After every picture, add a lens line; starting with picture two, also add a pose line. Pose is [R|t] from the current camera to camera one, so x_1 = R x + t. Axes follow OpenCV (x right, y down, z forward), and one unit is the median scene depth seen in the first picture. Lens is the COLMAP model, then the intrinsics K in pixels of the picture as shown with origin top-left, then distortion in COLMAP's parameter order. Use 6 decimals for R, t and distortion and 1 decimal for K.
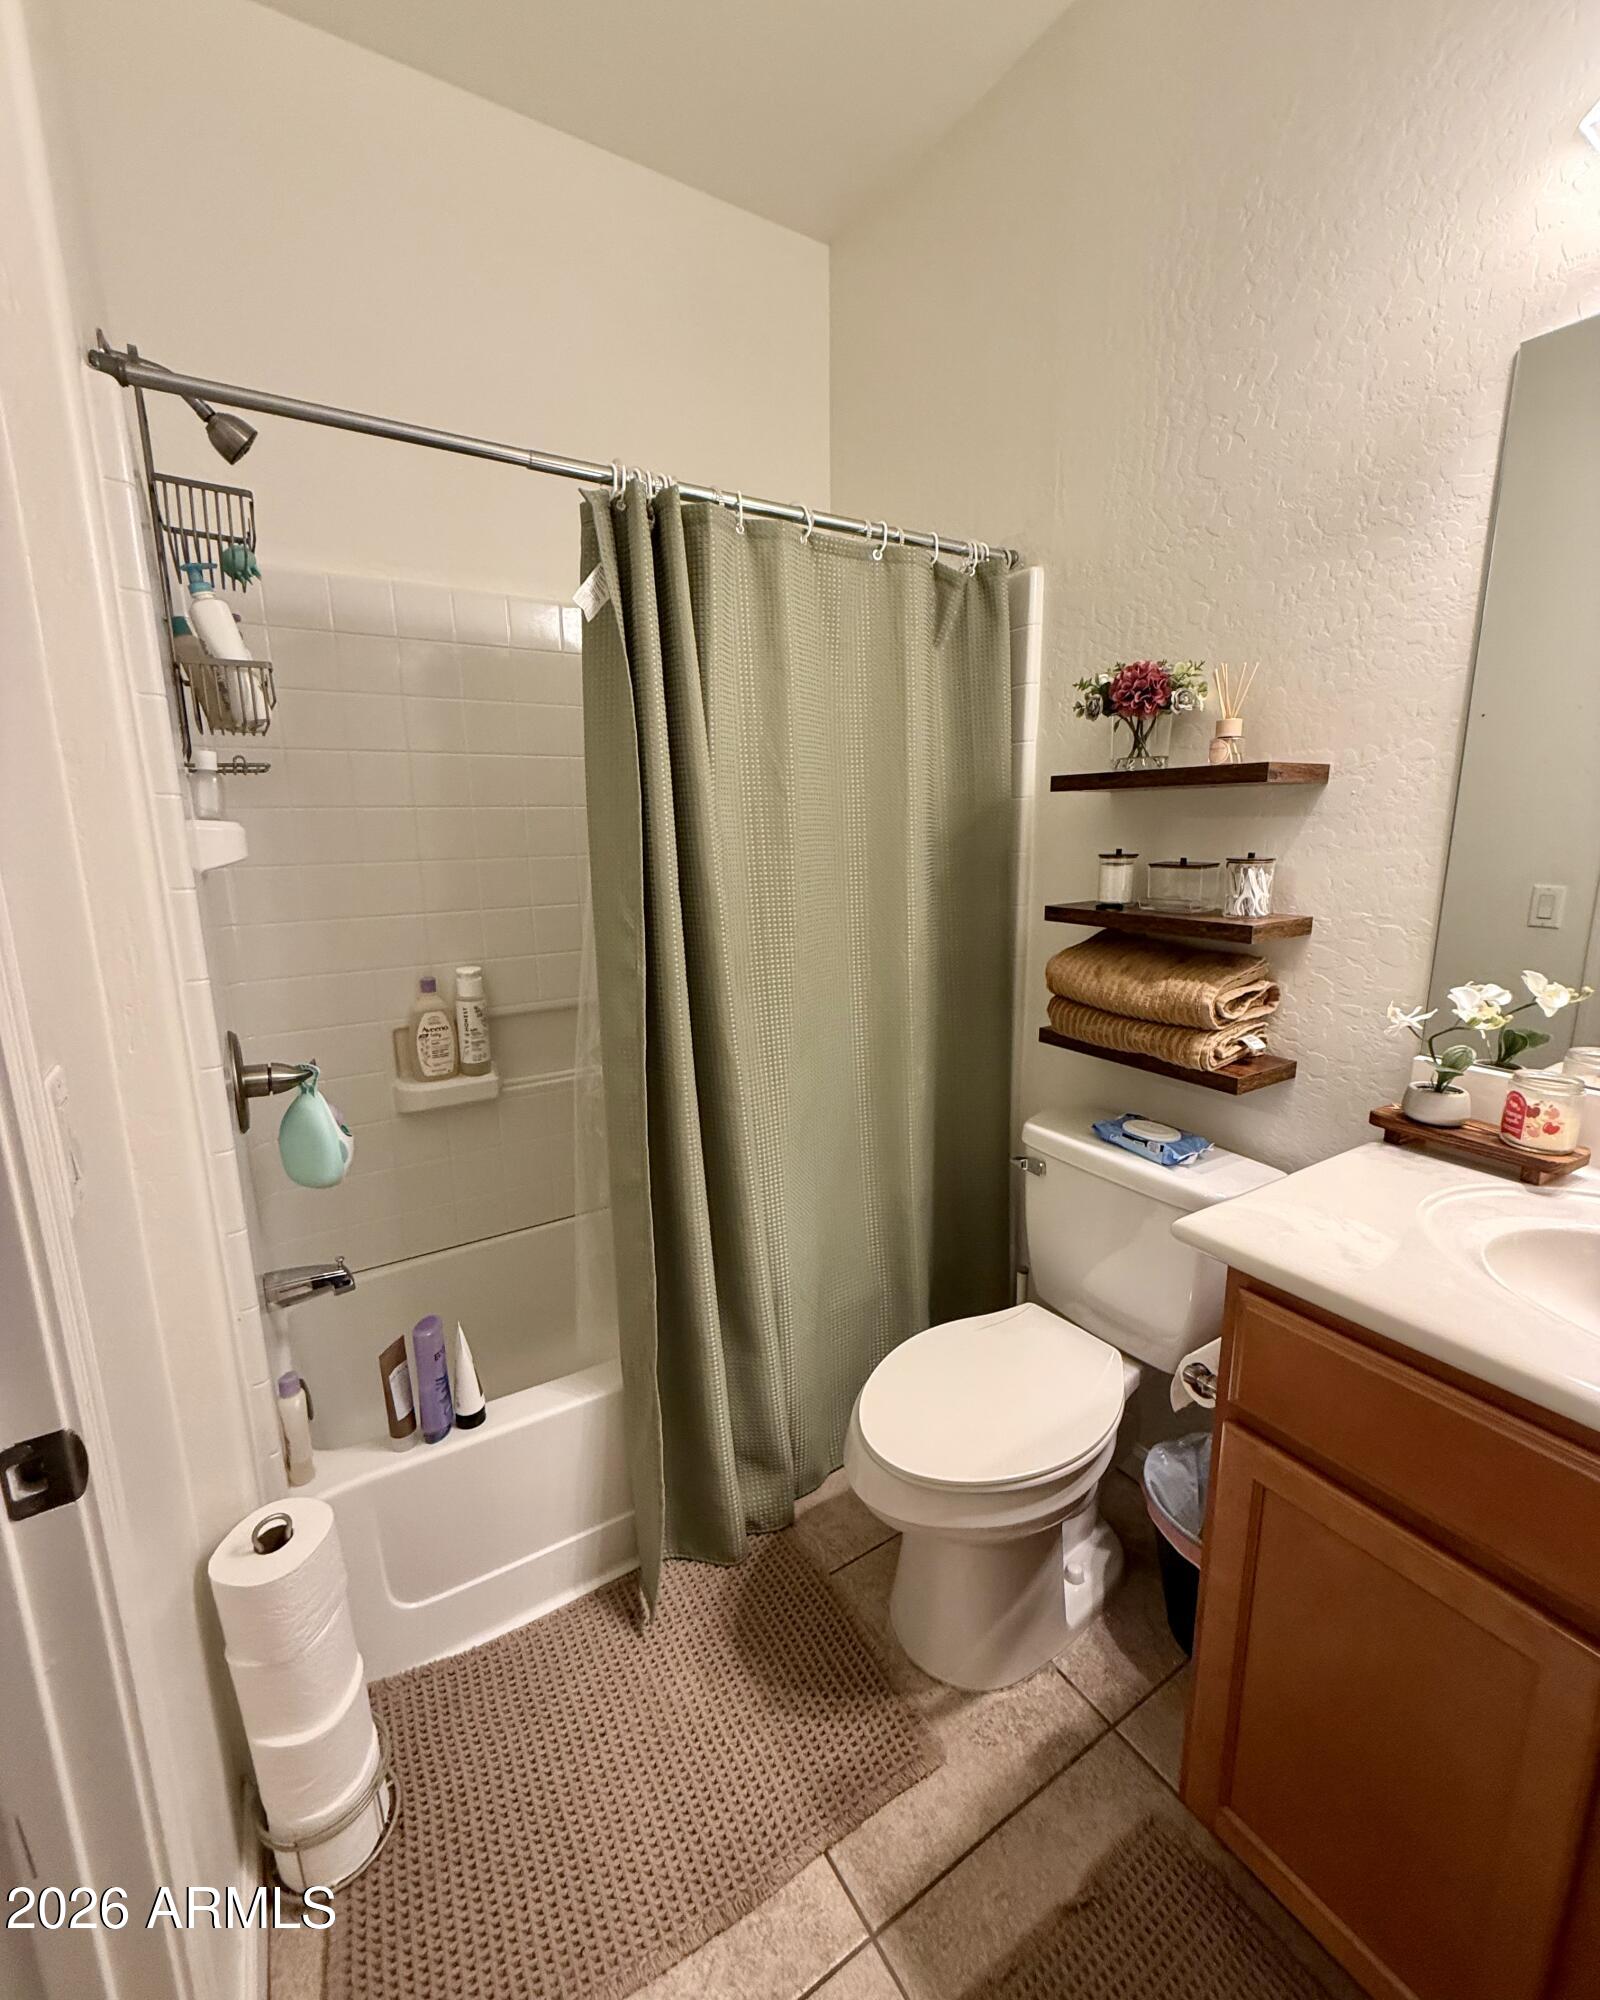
lens RADIAL K [[849.5, 0, 800.0], [0, 849.5, 1000.0], [0, 0, 1]] dist [0.000441, 0.000015]
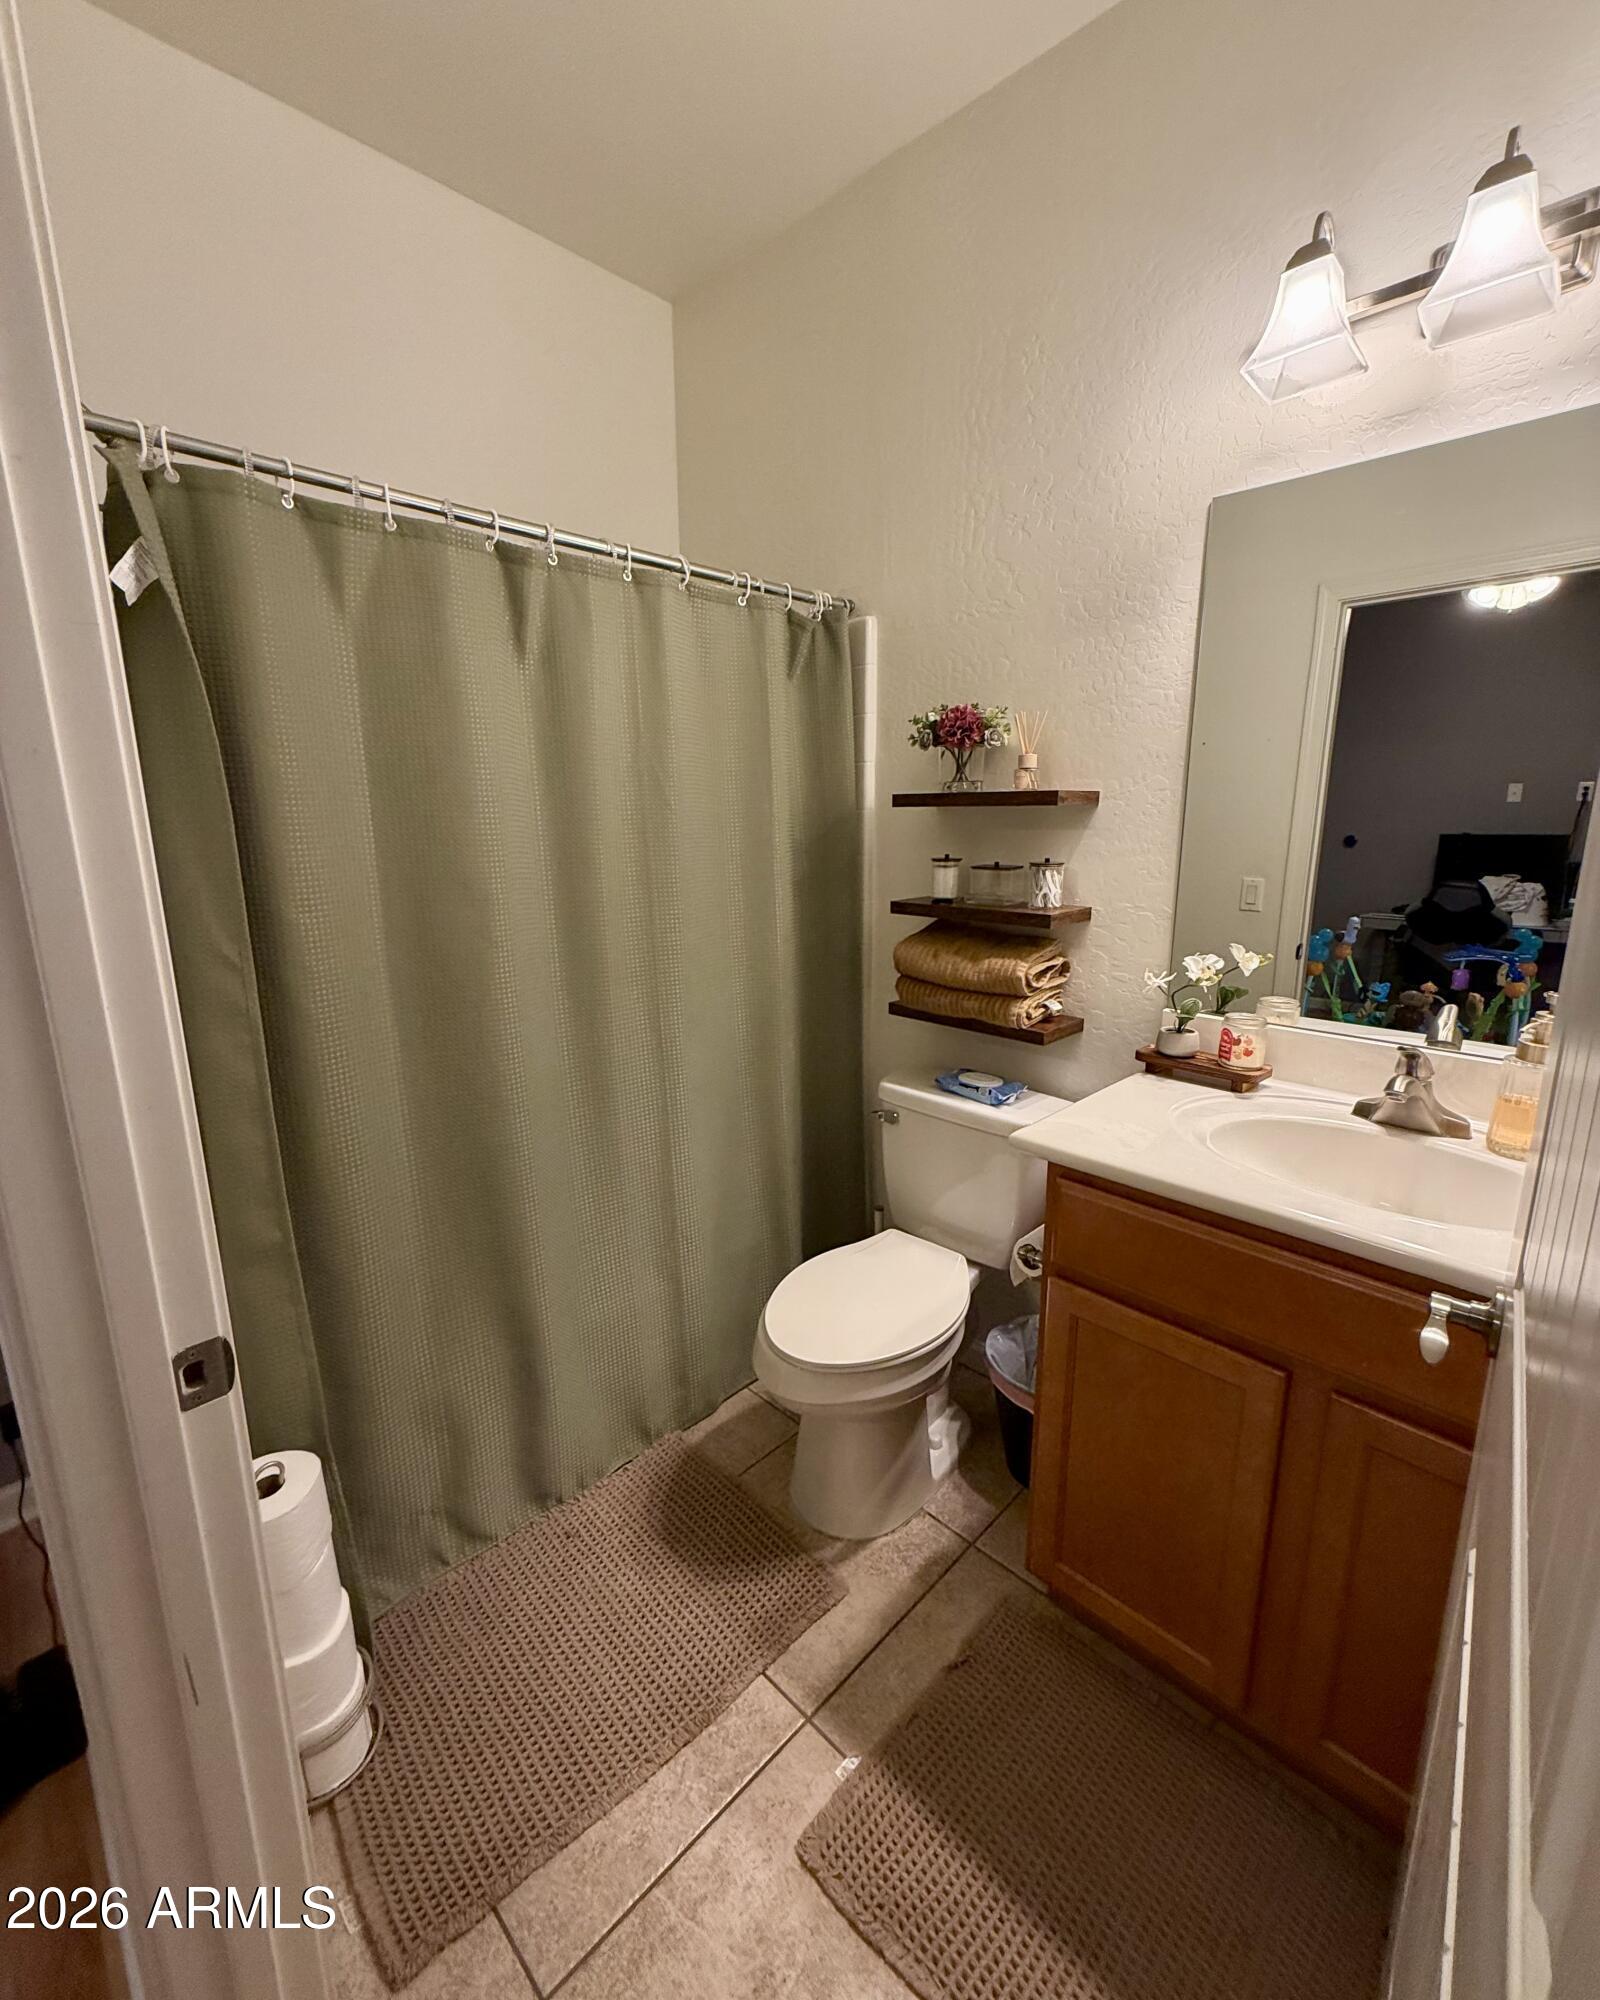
lens RADIAL K [[849.5, 0, 800.0], [0, 849.5, 1000.0], [0, 0, 1]] dist [0.000441, 0.000015]
pose [[0.975356, -0.040326, 0.216919, -0.125905], [0.038460, 0.999178, 0.012817, 0.011202], [-0.217257, -0.004158, 0.976106, -0.182856]]
